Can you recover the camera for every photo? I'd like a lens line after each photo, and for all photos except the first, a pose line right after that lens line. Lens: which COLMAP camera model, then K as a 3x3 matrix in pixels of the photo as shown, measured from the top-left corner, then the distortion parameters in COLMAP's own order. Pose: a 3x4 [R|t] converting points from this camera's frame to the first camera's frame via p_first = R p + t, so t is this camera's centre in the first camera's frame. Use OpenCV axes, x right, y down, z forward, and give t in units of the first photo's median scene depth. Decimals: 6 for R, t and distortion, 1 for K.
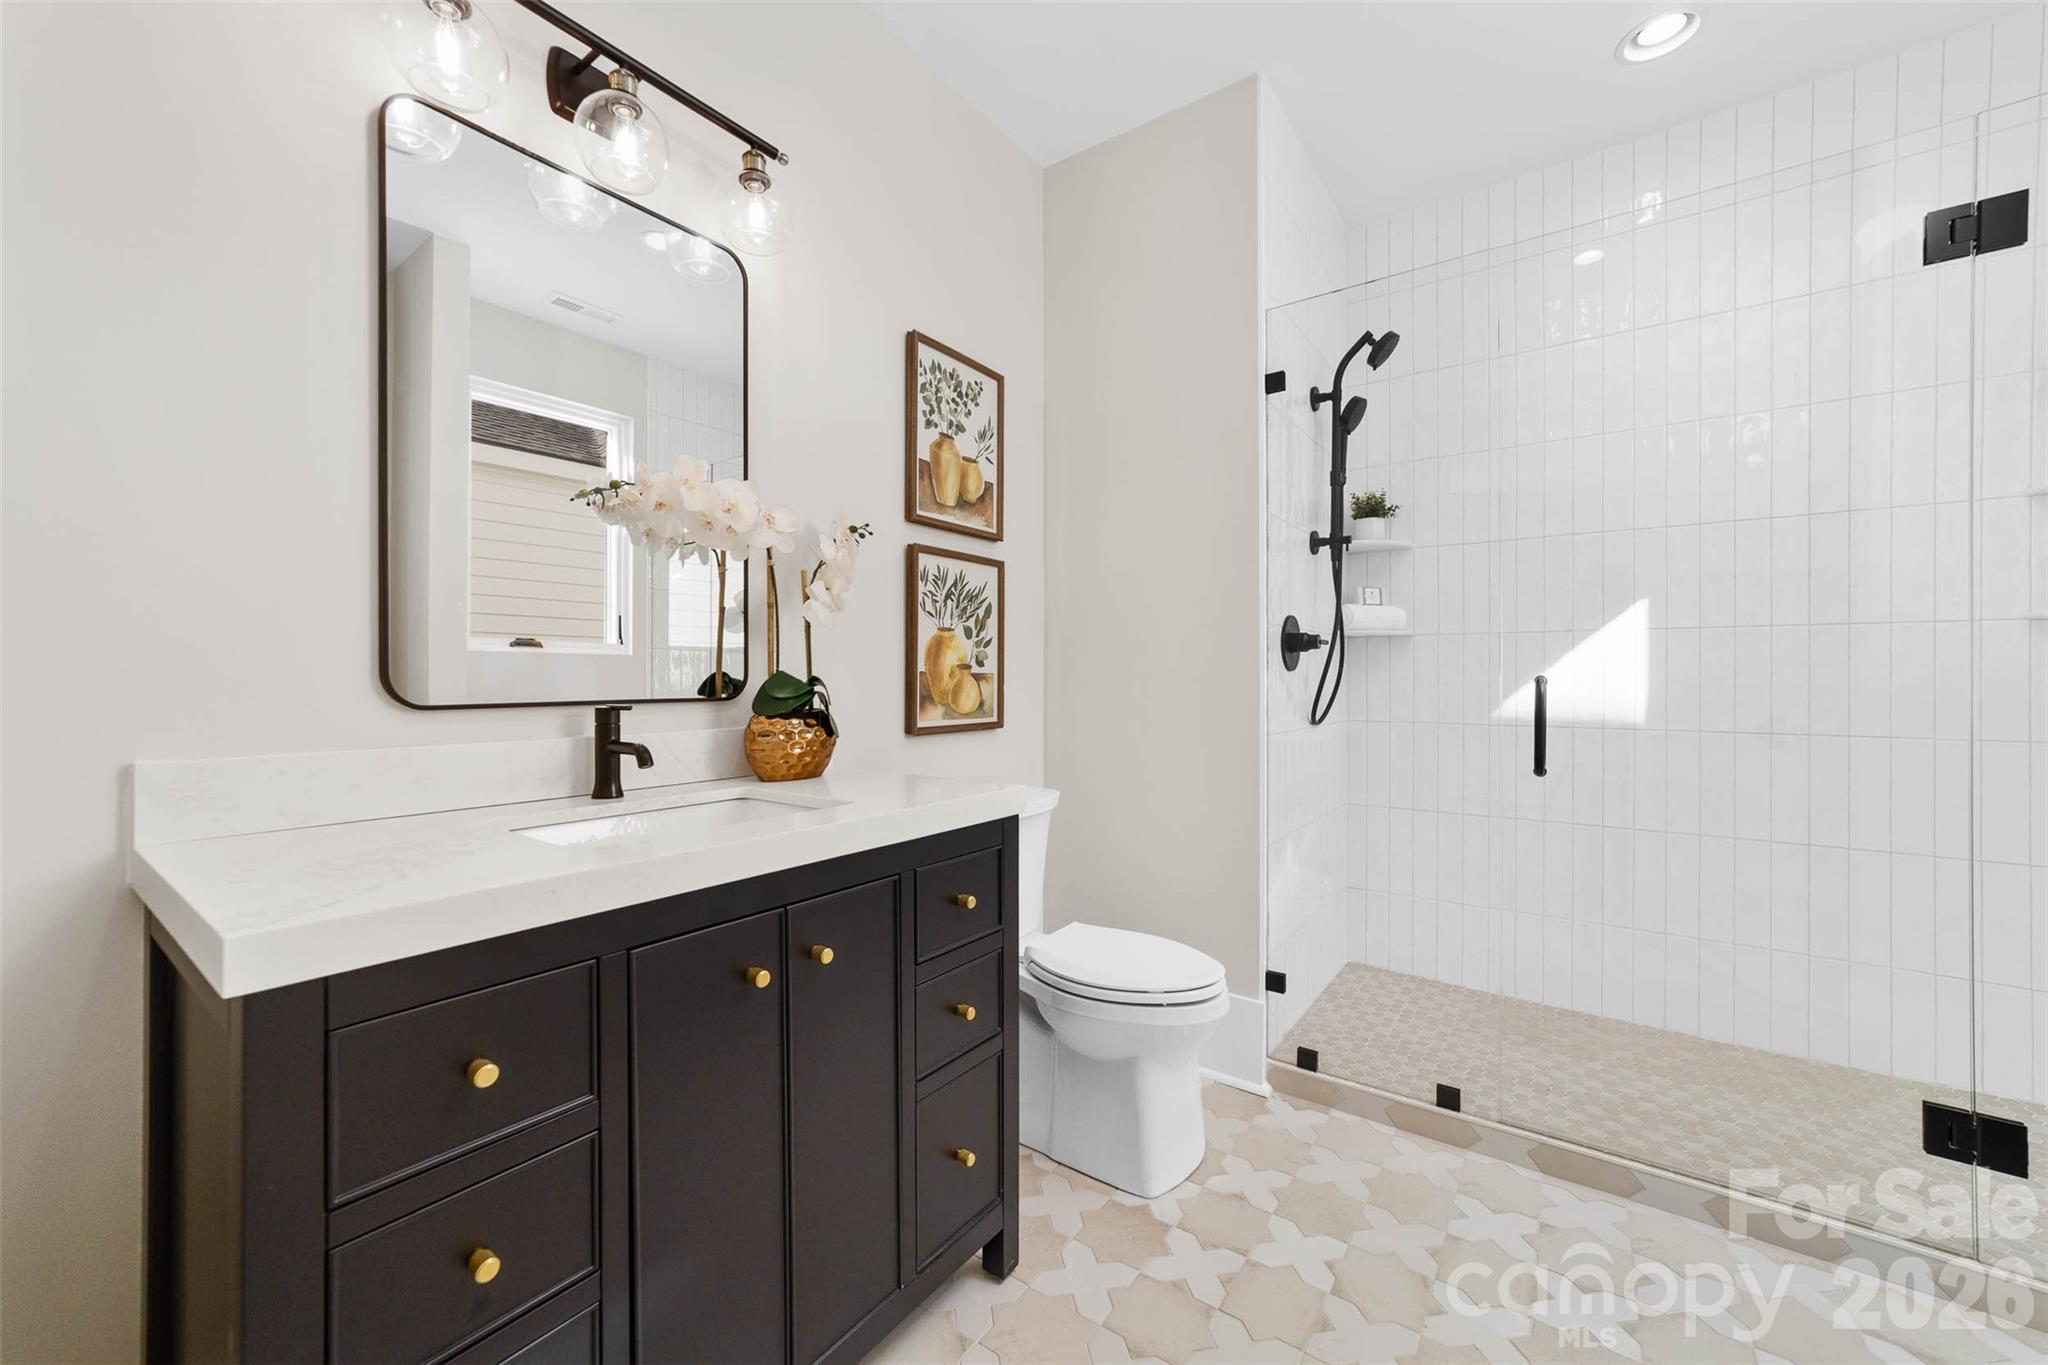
lens RADIAL K [[801.7, 0, 1028.6], [0, 801.7, 661.4], [0, 0, 1]] dist [-0.000186, 0.000049]
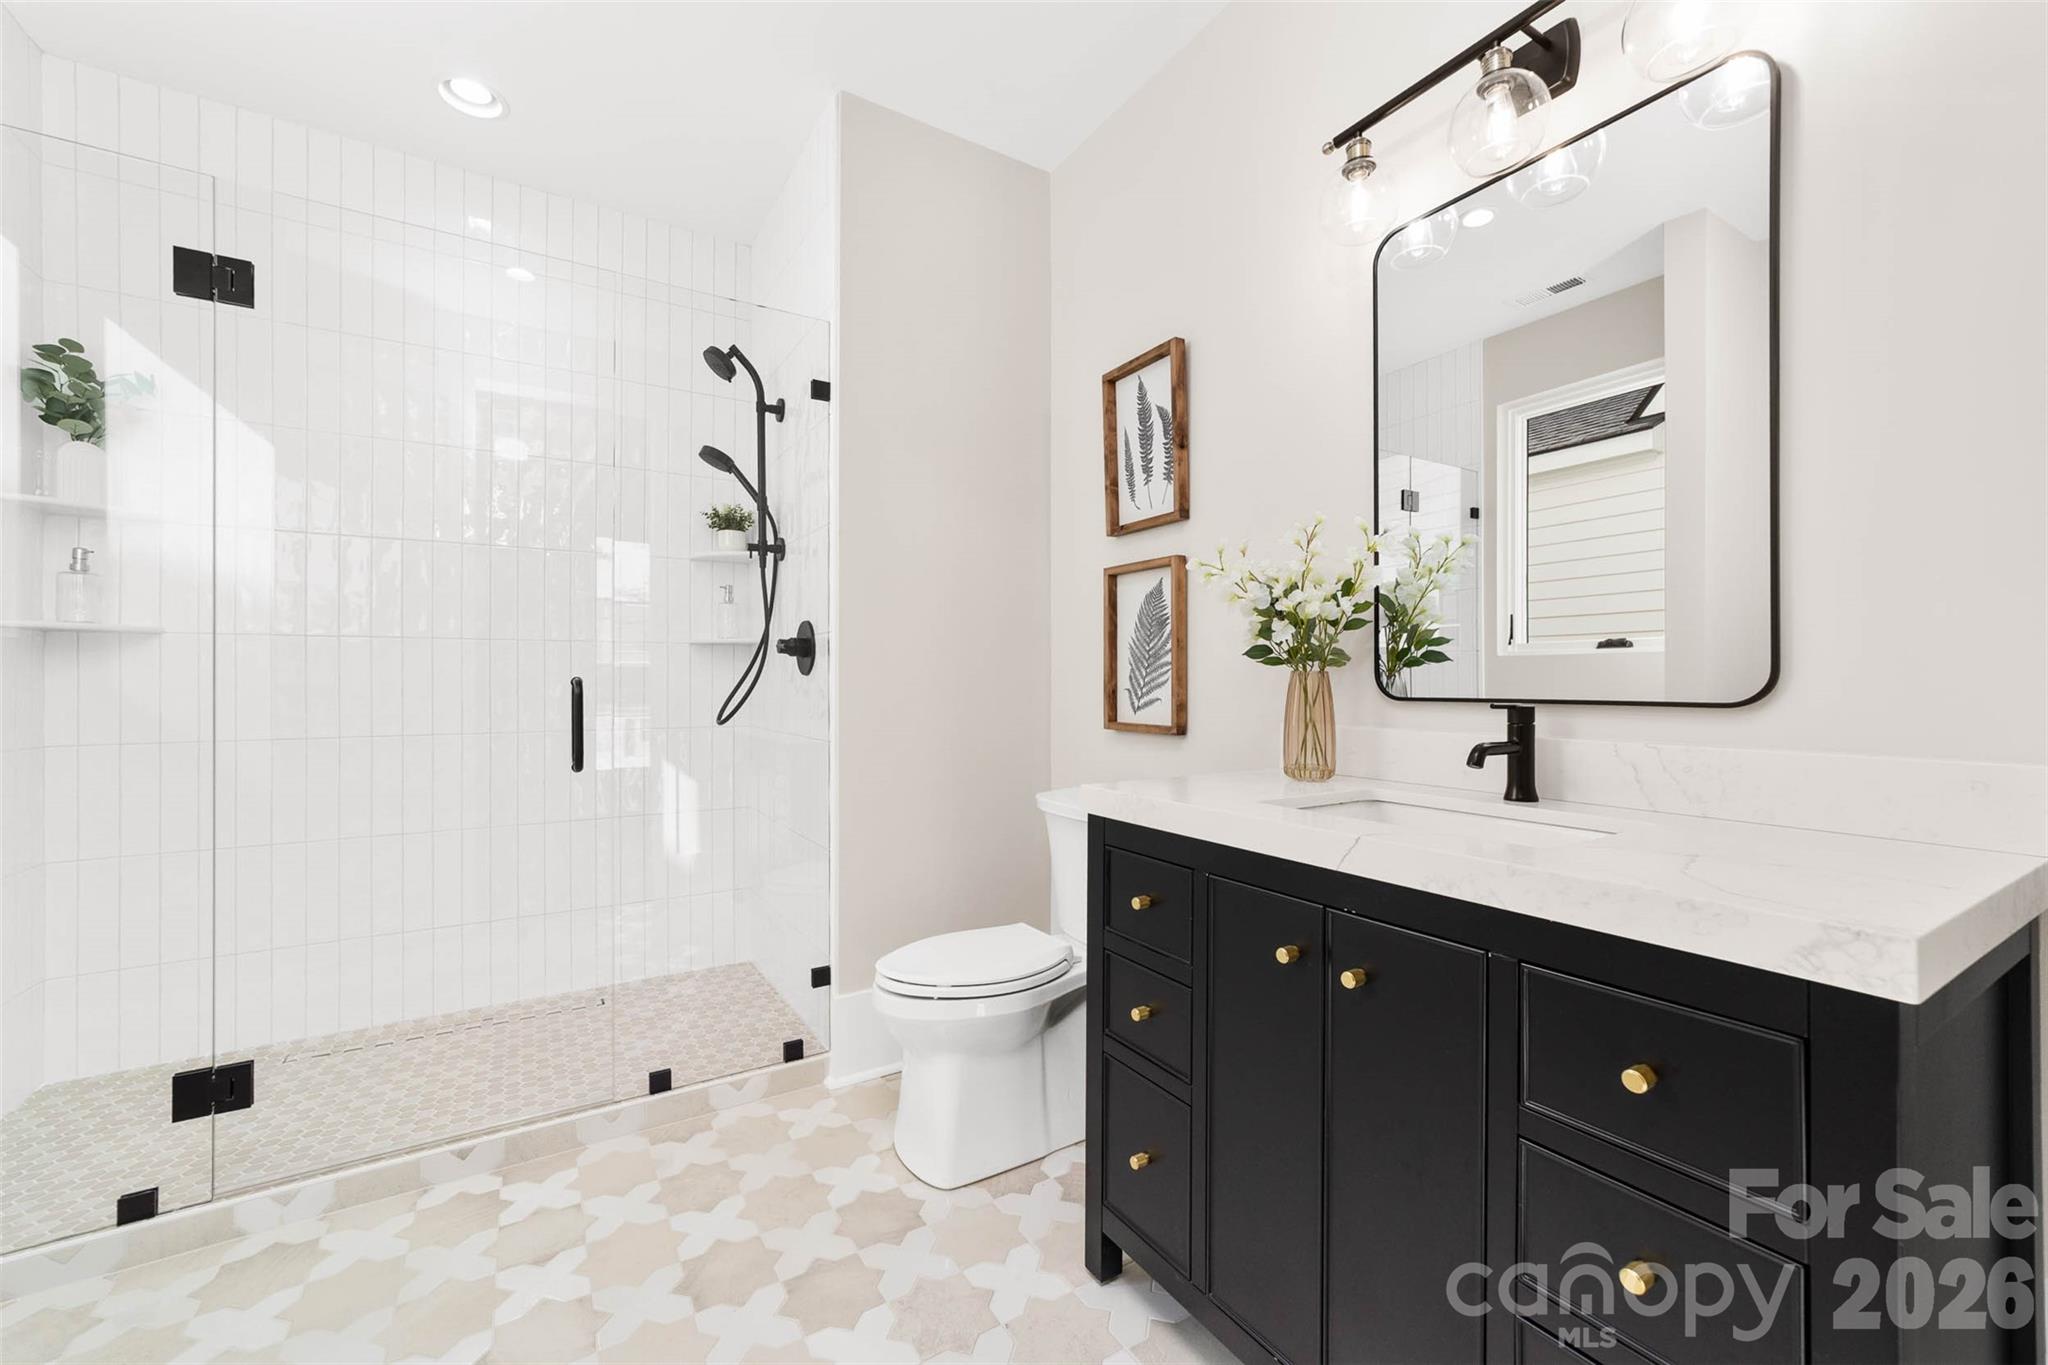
lens RADIAL K [[802.3, 0, 1024.0], [0, 802.3, 682.5], [0, 0, 1]] dist [0.012626, 0.000021]
pose [[-0.374043, 0.003854, -0.927403, 0.596945], [0.006503, 0.999978, 0.001533, 0.021194], [0.927389, -0.005457, -0.374059, 0.819605]]
